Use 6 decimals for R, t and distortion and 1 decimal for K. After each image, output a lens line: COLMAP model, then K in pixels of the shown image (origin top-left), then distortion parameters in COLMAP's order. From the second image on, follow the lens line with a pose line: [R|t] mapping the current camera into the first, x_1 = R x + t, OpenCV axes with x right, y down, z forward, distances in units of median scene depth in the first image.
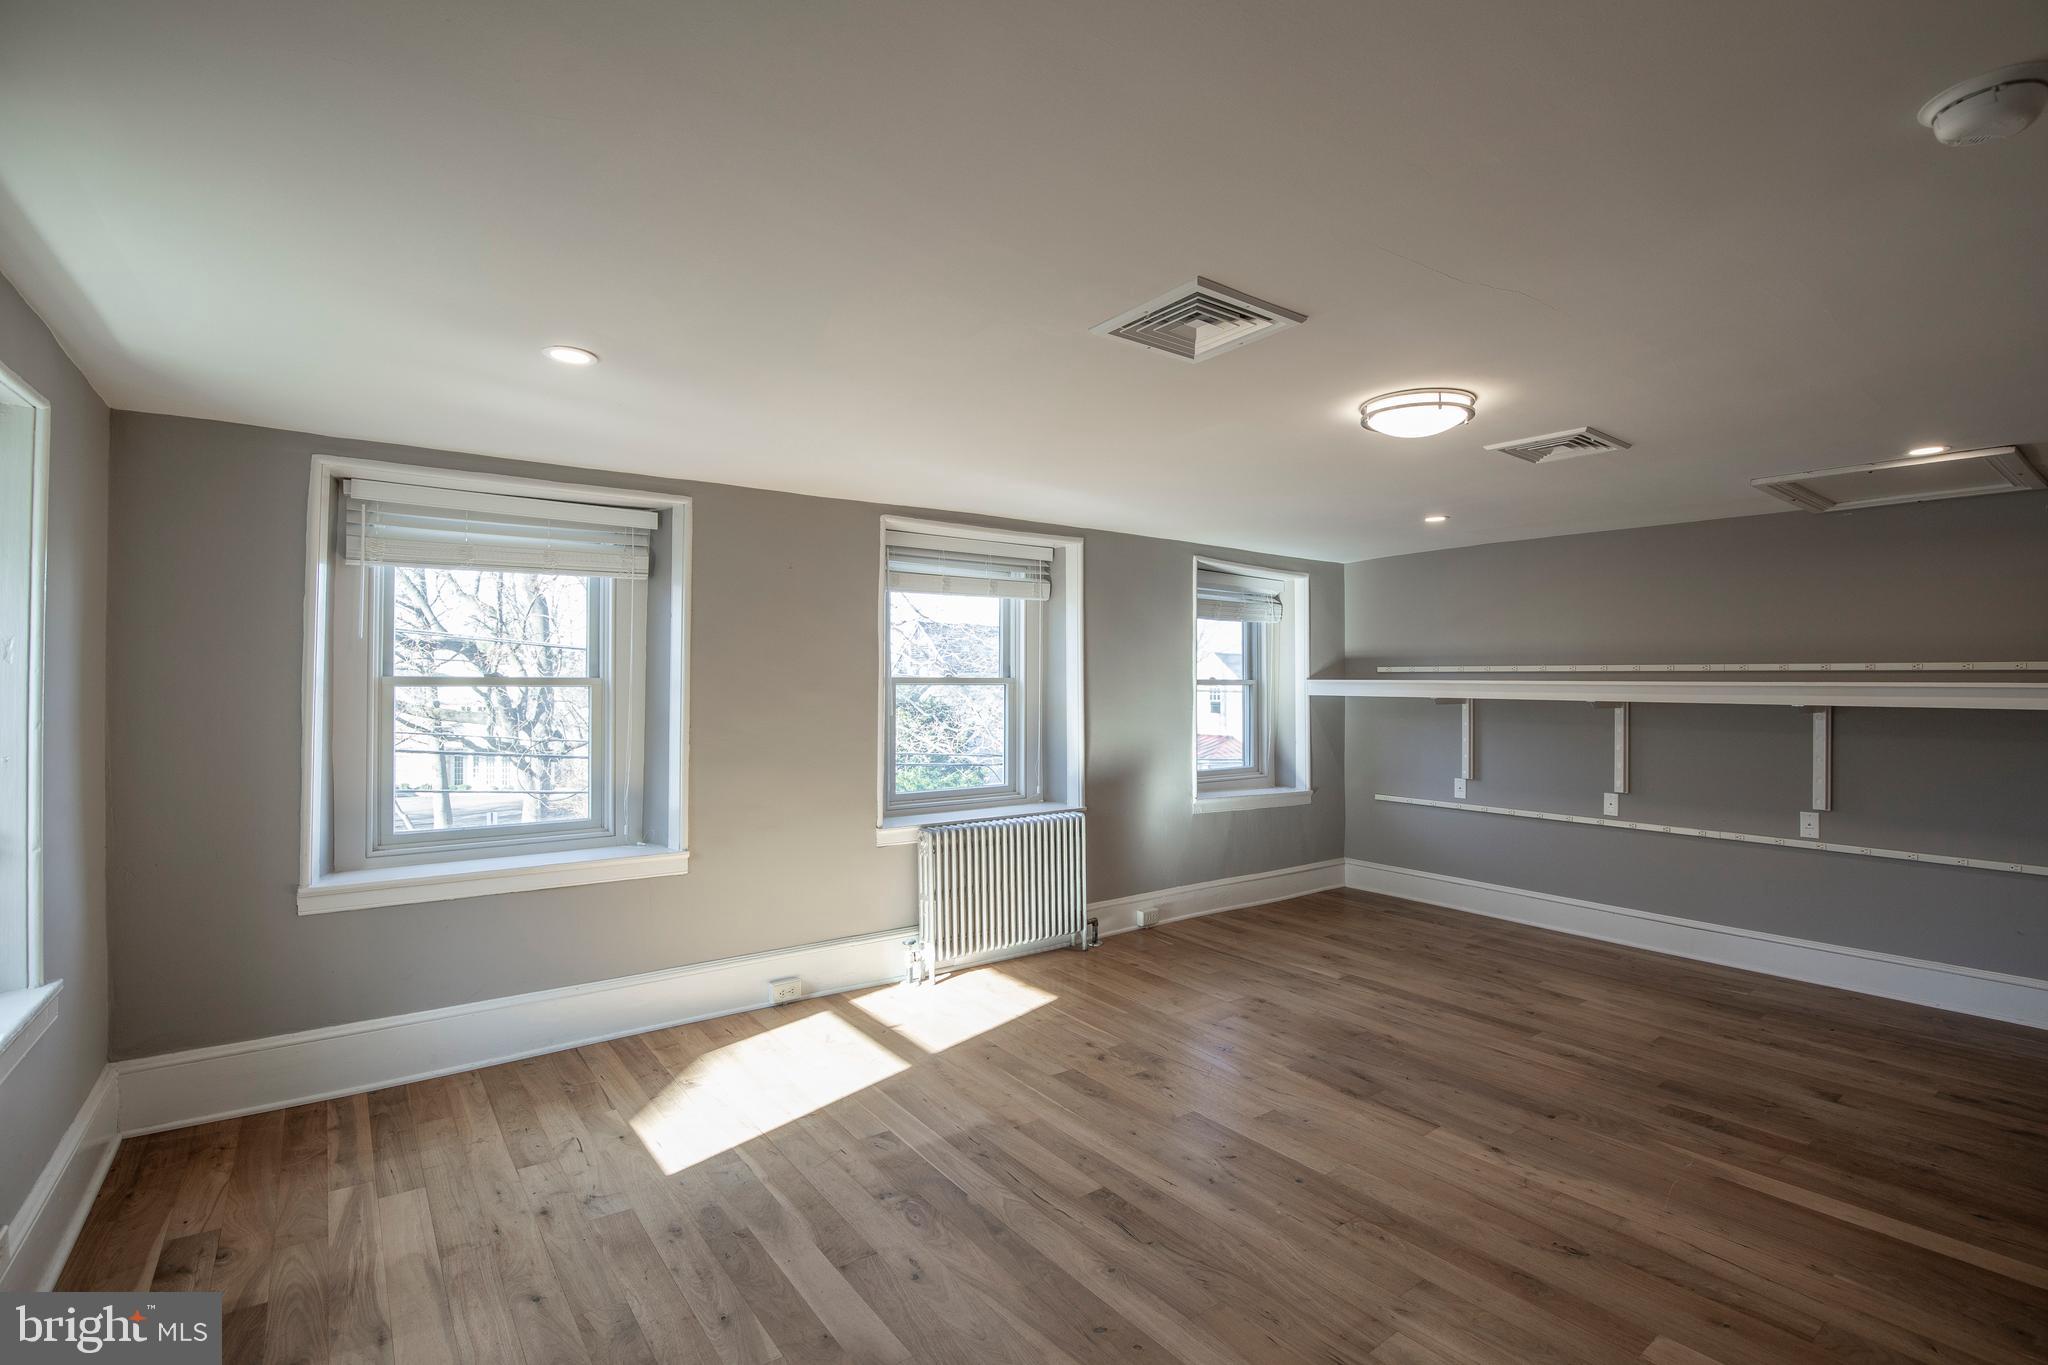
lens RADIAL K [[950.2, 0, 1021.5], [0, 950.2, 678.3], [0, 0, 1]] dist [-0.023360, 0.001536]
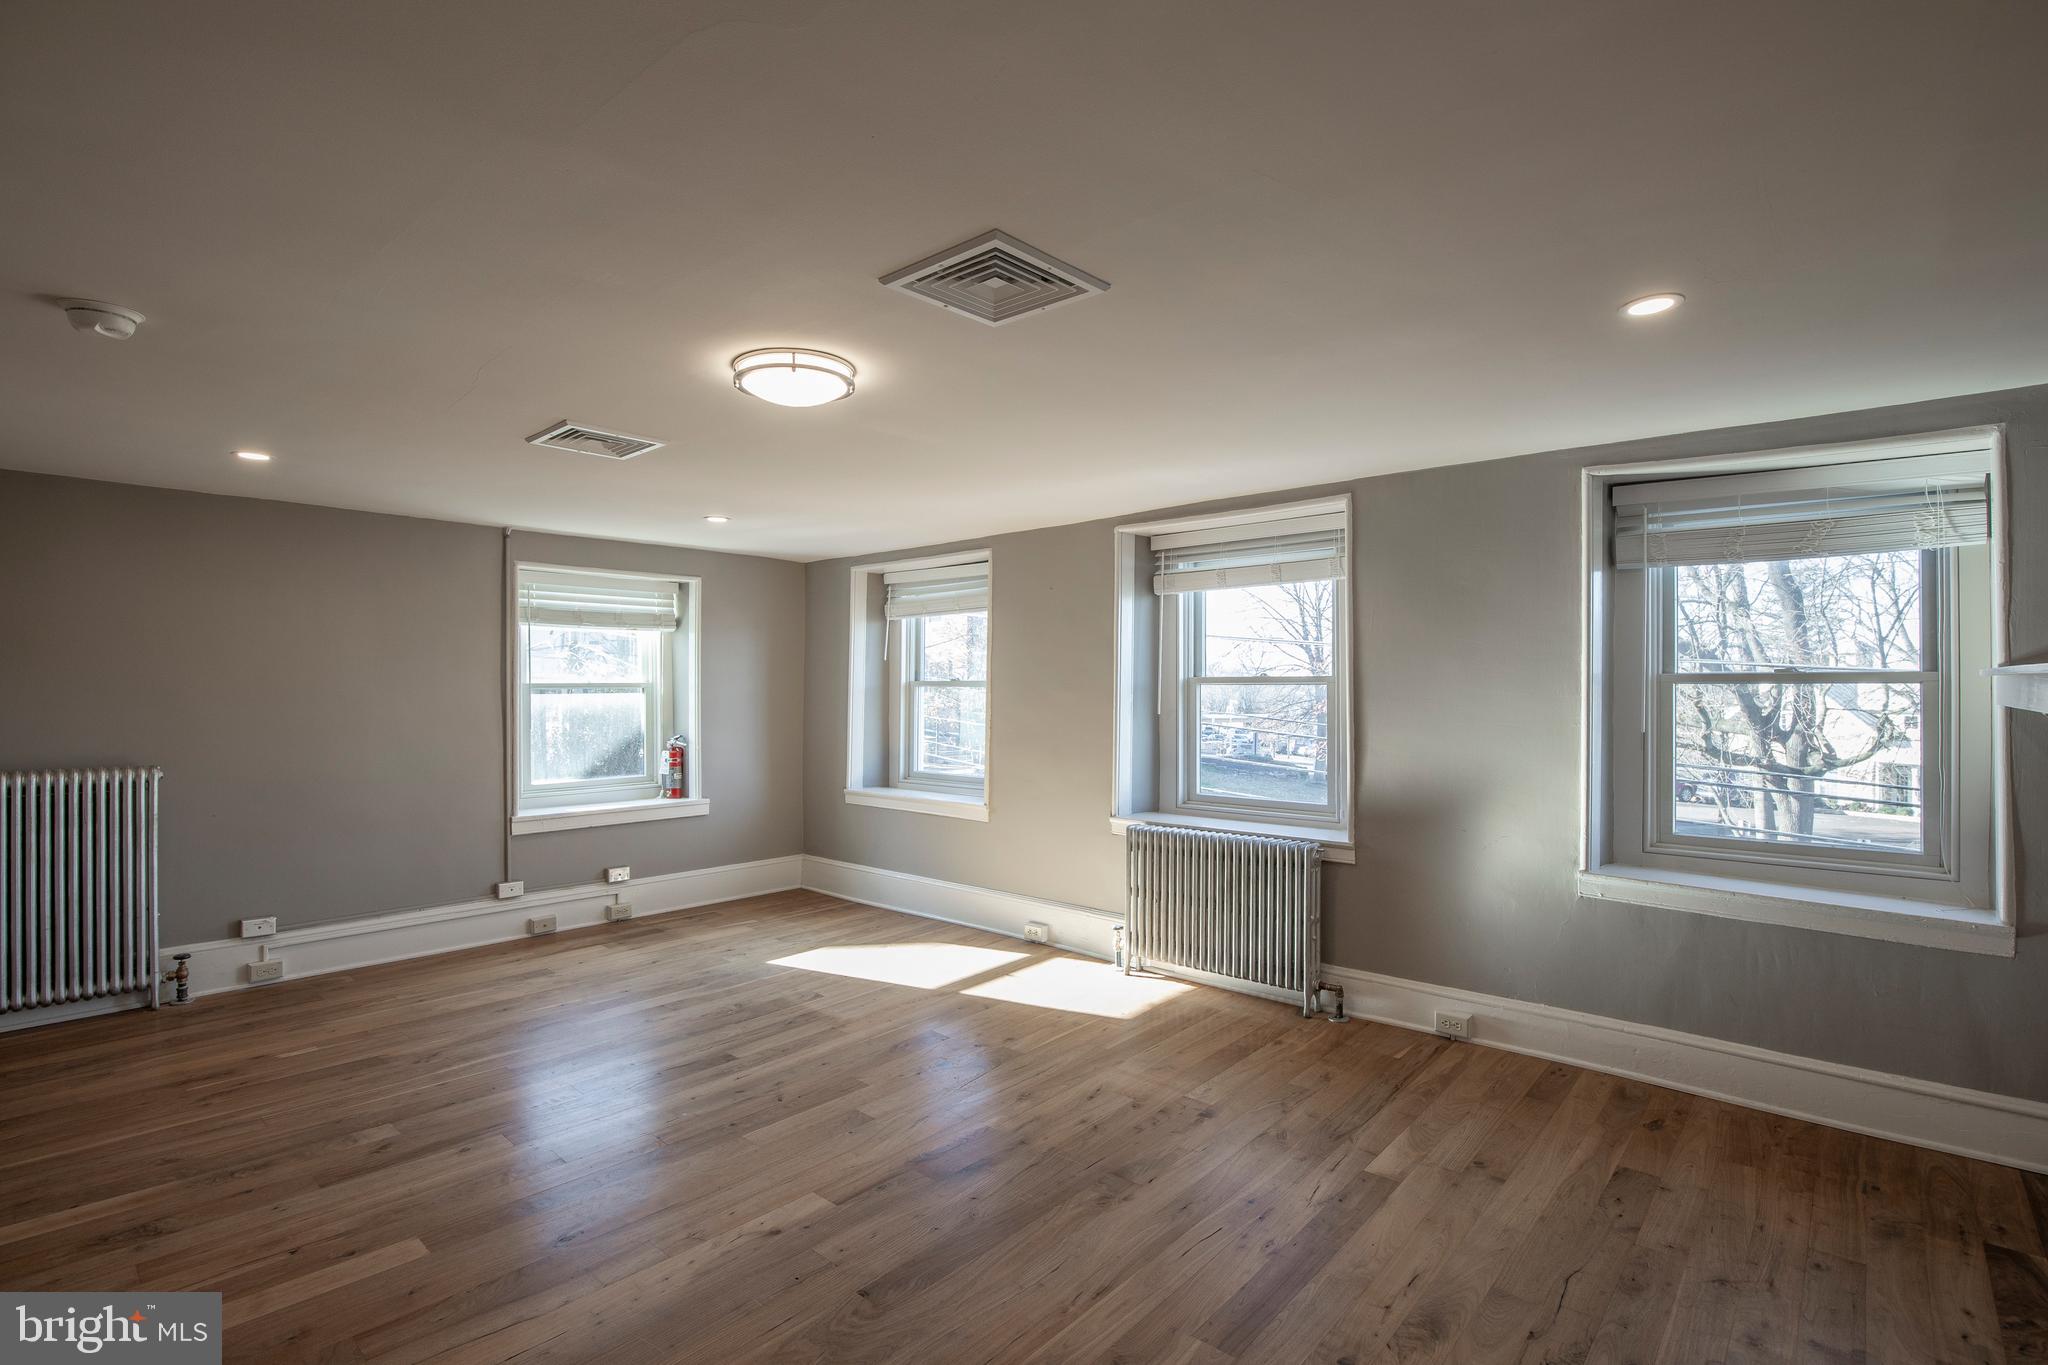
lens RADIAL K [[950.2, 0, 1021.5], [0, 950.2, 678.3], [0, 0, 1]] dist [-0.023360, 0.001536]
pose [[0.197919, -0.012697, -0.980136, 1.010054], [0.006506, 0.999911, -0.011640, 0.012127], [0.980197, -0.004073, 0.197984, 0.767825]]
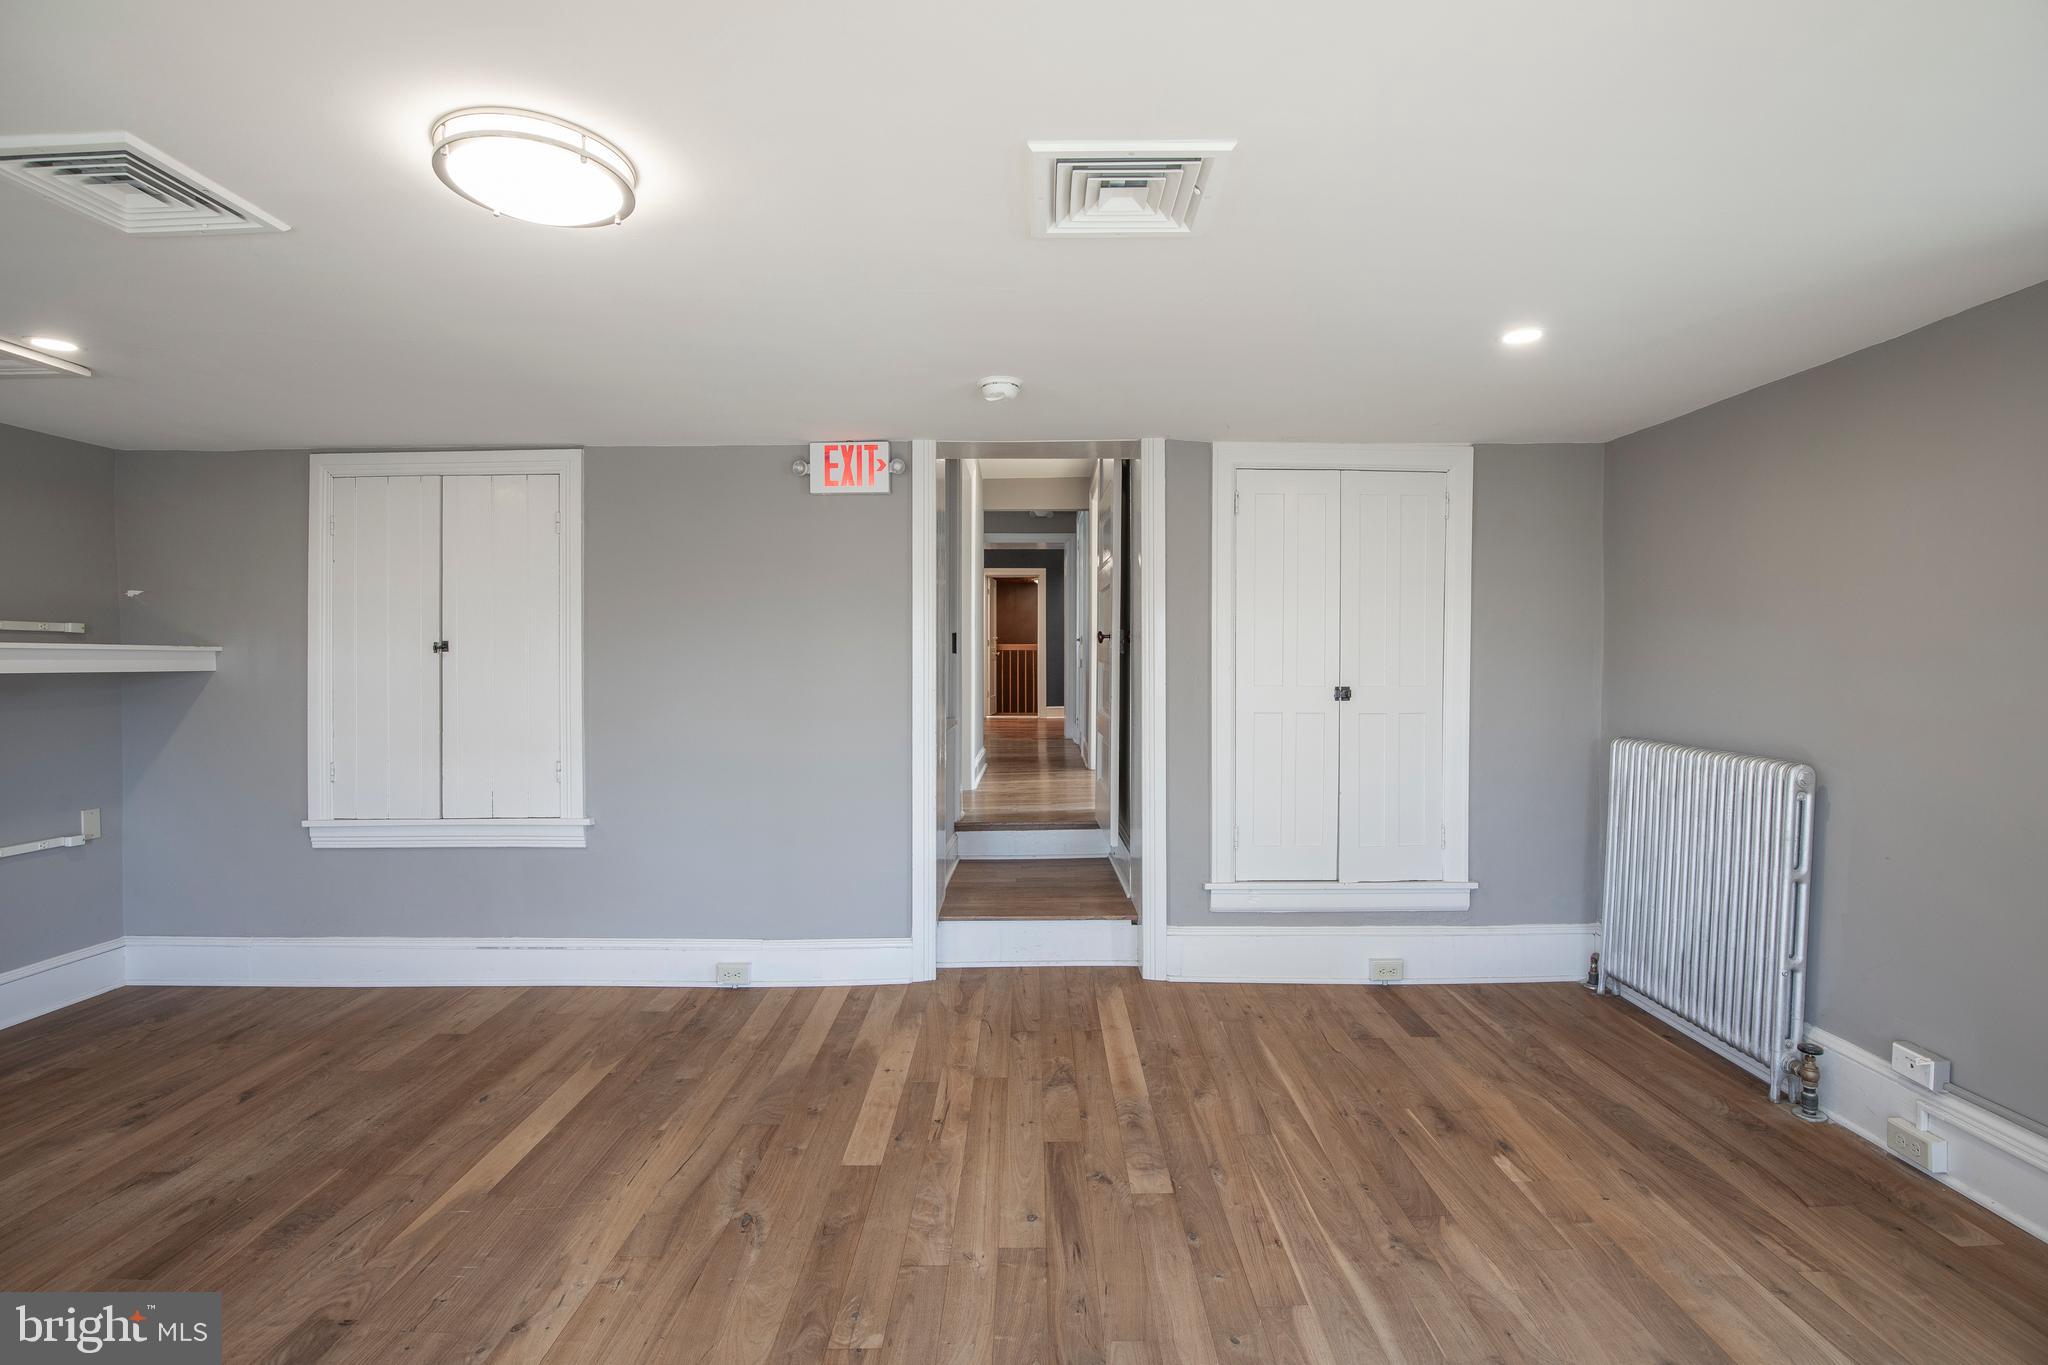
lens RADIAL K [[950.2, 0, 1021.5], [0, 950.2, 678.3], [0, 0, 1]] dist [-0.023360, 0.001536]
pose [[-0.800695, -0.015494, 0.598872, -0.125977], [-0.003424, 0.999768, 0.021288, 0.016445], [-0.599063, 0.014994, -0.800562, 0.955922]]
